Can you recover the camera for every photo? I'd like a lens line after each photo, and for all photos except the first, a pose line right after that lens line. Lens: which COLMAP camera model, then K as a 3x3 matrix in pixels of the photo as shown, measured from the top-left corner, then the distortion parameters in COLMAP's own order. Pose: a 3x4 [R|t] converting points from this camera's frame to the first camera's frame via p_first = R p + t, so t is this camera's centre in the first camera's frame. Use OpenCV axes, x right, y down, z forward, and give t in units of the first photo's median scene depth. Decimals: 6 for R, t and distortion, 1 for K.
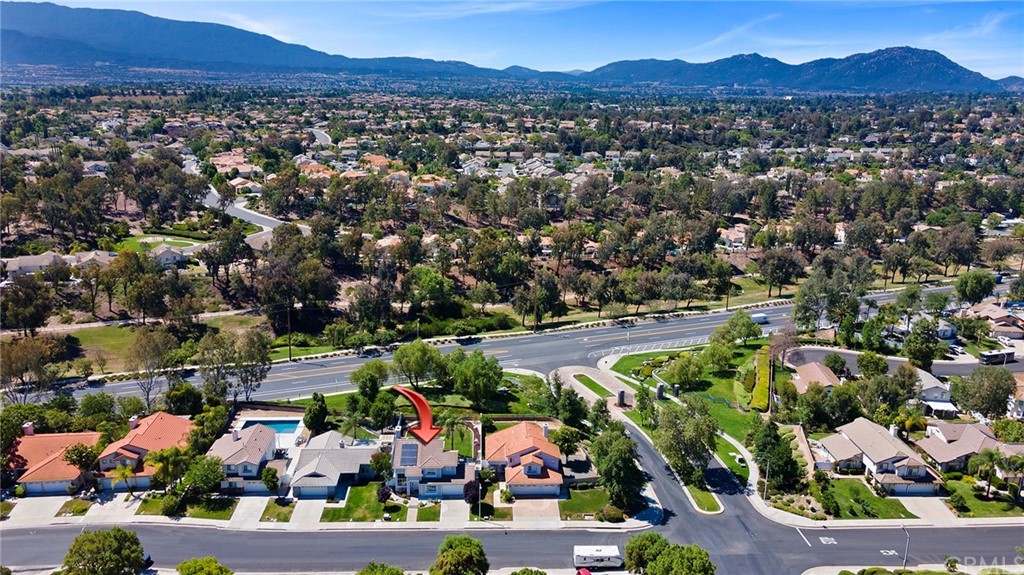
lens RADIAL K [[750.3, 0, 510.4], [0, 750.3, 289.0], [0, 0, 1]] dist [0.029564, 0.026643]
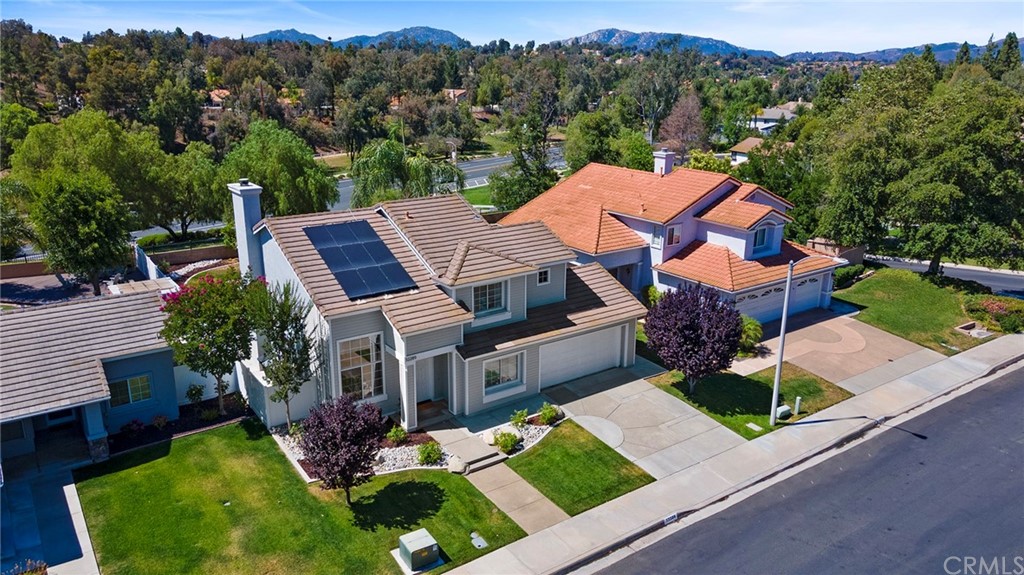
lens RADIAL K [[750.3, 0, 510.9], [0, 750.3, 282.4], [0, 0, 1]] dist [0.029564, 0.026643]
pose [[0.836124, -0.164257, 0.523371, -0.219738], [0.161324, 0.985553, 0.051582, 0.230182], [-0.524282, 0.041304, 0.850542, 0.814862]]
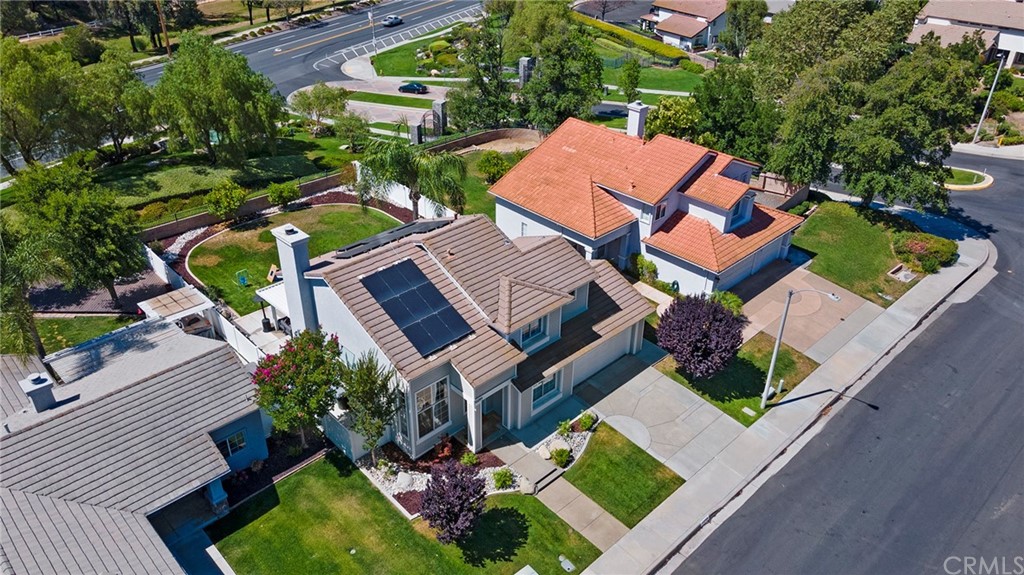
lens RADIAL K [[750.3, 0, 512.3], [0, 750.3, 284.2], [0, 0, 1]] dist [0.029564, 0.026643]
pose [[0.746057, -0.346371, 0.568705, -0.253737], [0.188225, 0.928930, 0.318843, 0.147287], [-0.638725, -0.130831, 0.758230, 0.822746]]
